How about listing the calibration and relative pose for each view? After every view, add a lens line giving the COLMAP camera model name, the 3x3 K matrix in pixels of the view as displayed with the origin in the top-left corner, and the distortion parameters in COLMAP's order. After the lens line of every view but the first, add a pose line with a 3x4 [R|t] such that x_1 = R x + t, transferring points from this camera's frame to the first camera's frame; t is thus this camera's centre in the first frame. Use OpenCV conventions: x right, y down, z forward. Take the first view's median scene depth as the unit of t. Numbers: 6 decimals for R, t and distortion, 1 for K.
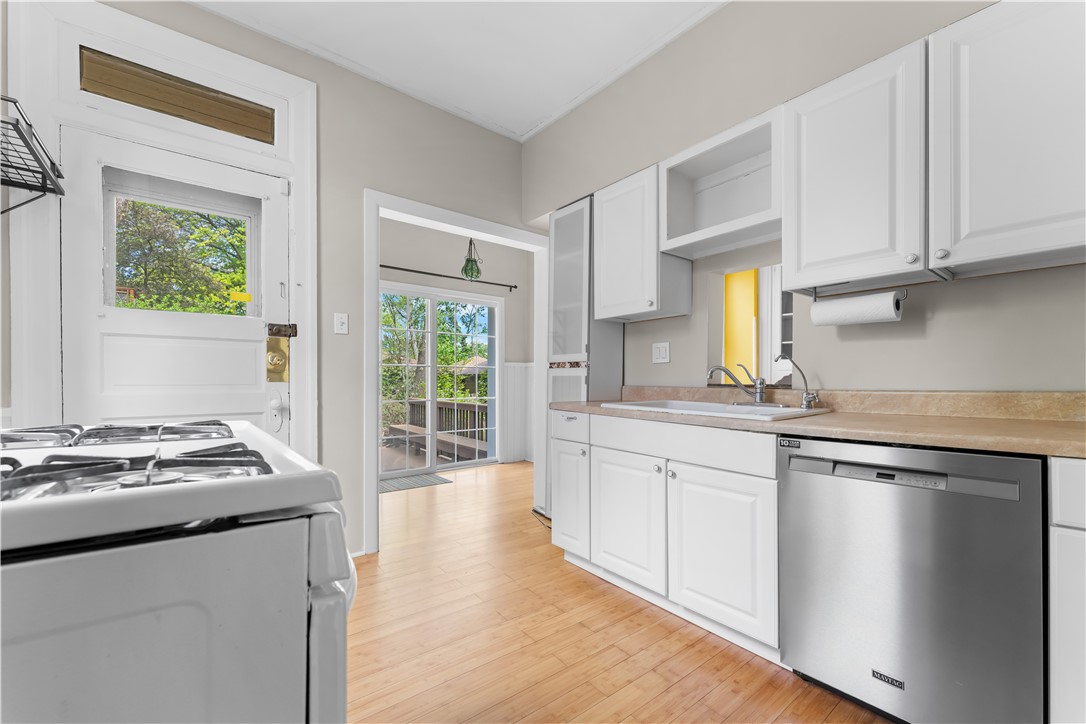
lens RADIAL K [[436.7, 0, 532.5], [0, 436.7, 380.5], [0, 0, 1]] dist [-0.002730, -0.000134]
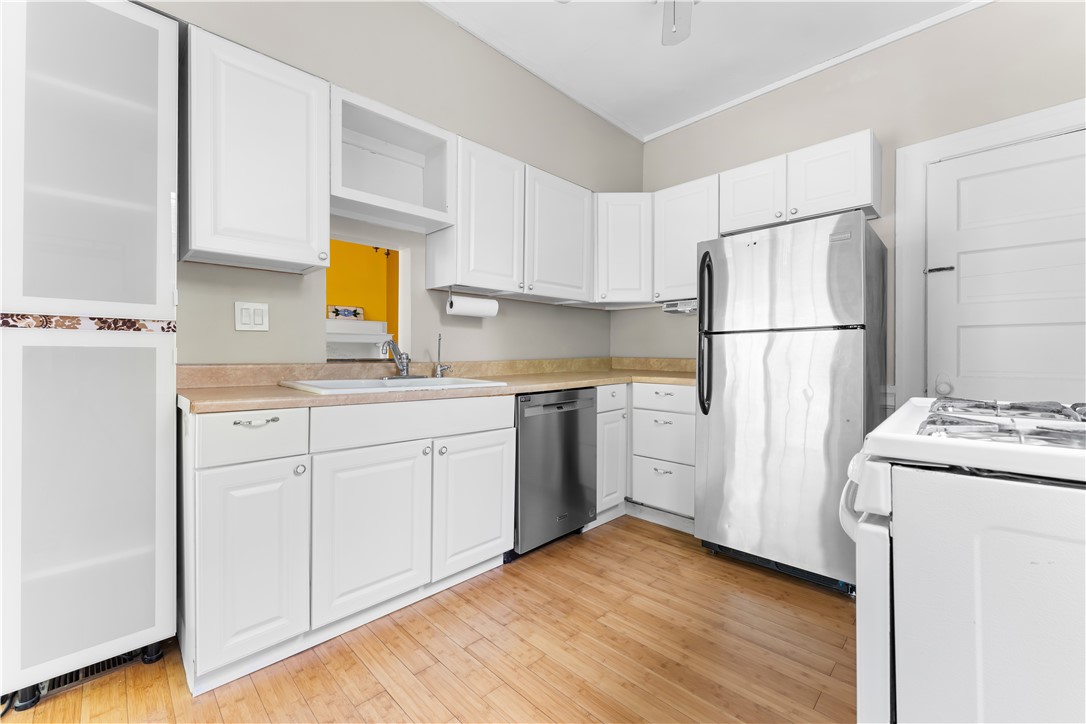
lens RADIAL K [[436.7, 0, 547.6], [0, 436.7, 353.9], [0, 0, 1]] dist [-0.002730, -0.000134]
pose [[-0.133379, 0.001354, 0.991064, -0.681886], [-0.000462, 0.999999, -0.001429, -0.003618], [-0.991065, -0.000648, -0.133379, 0.879542]]
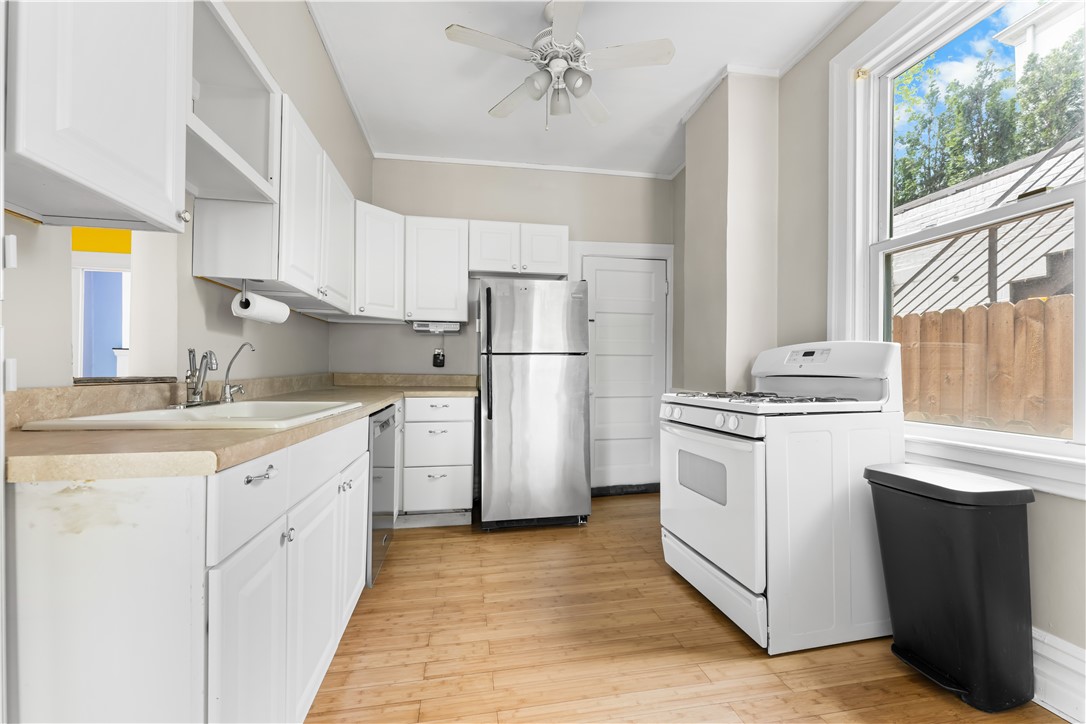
lens RADIAL K [[436.7, 0, 545.1], [0, 436.7, 369.3], [0, 0, 1]] dist [-0.002730, -0.000134]
pose [[-0.886070, -0.003224, 0.463540, -0.396412], [-0.004328, 0.999990, -0.001318, -0.008480], [-0.463531, -0.003174, -0.886075, 1.534626]]
